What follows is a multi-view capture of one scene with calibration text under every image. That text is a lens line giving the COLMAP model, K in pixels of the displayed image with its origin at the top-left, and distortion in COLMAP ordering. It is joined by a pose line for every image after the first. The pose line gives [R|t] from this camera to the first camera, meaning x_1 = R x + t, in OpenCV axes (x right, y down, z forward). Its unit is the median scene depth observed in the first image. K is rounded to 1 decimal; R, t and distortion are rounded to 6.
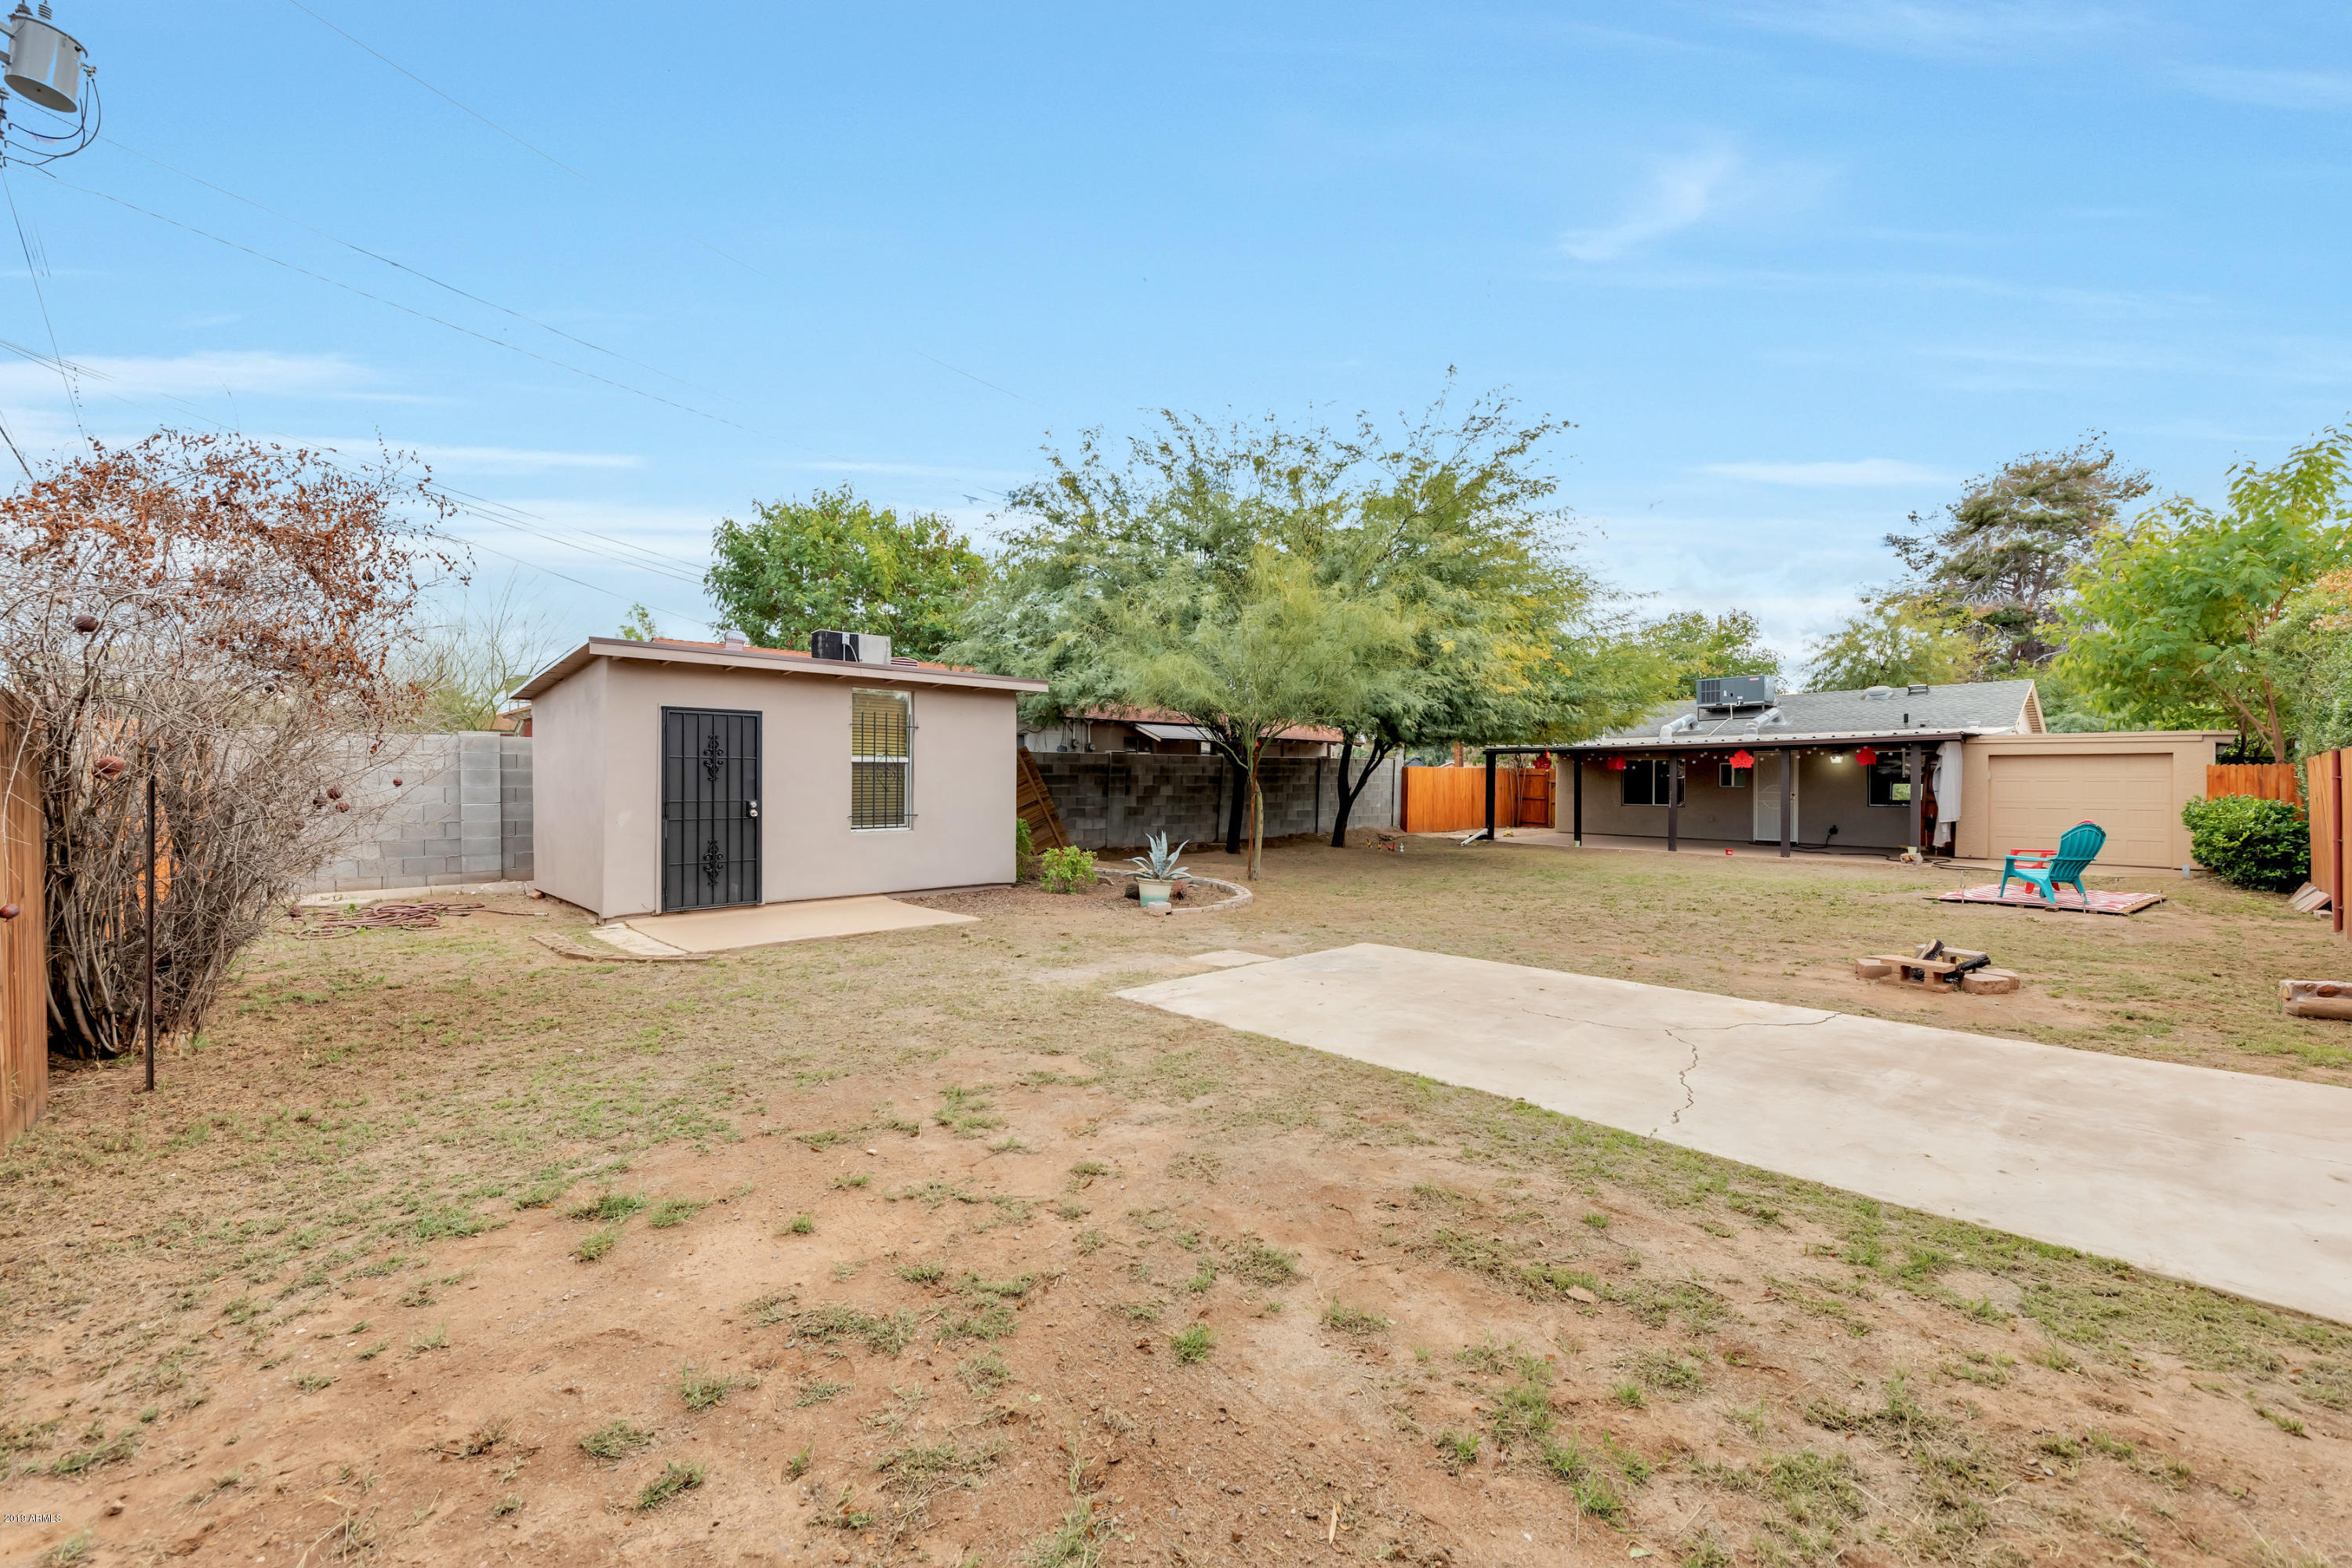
lens RADIAL K [[911.0, 0, 1188.1], [0, 911.0, 781.5], [0, 0, 1]] dist [-0.000119, -0.000208]
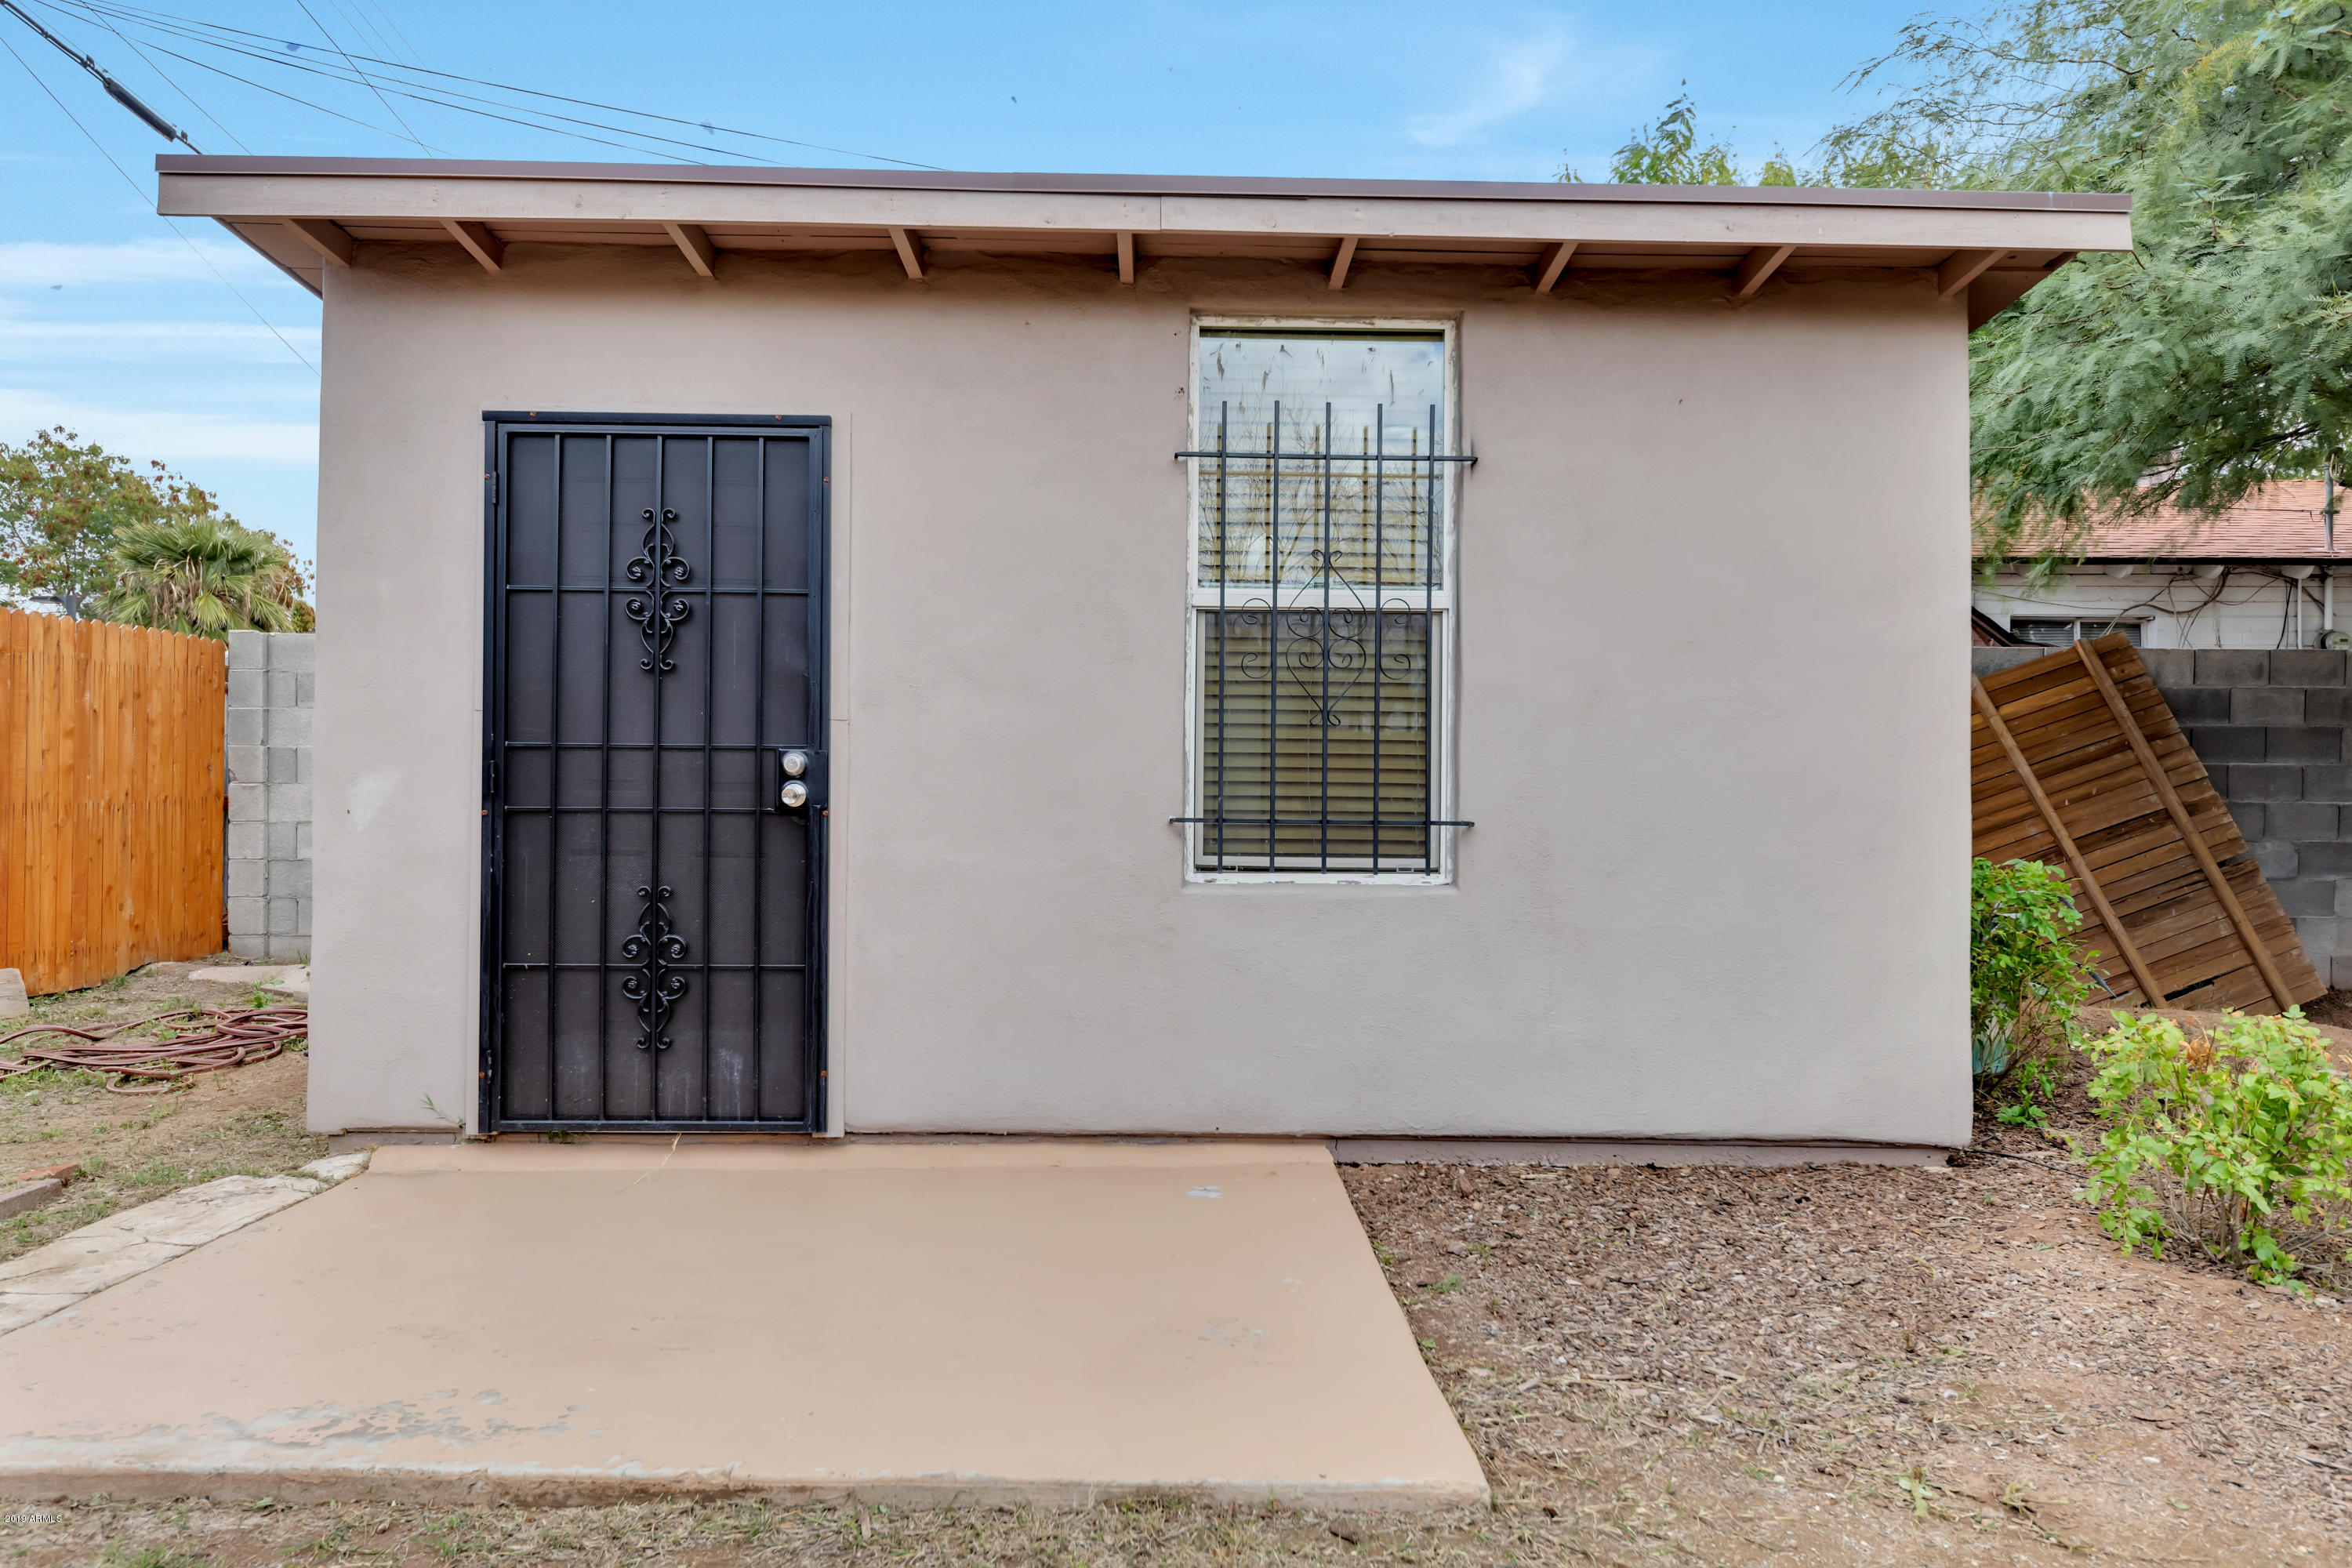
lens RADIAL K [[1495.1, 0, 1181.6], [0, 1495.1, 784.3], [0, 0, 1]] dist [0.004505, -0.000815]
pose [[0.705303, -0.015419, -0.708738, -0.085281], [-0.002014, 0.999716, -0.023753, 0.043332], [0.708903, 0.018180, 0.705072, 0.781894]]
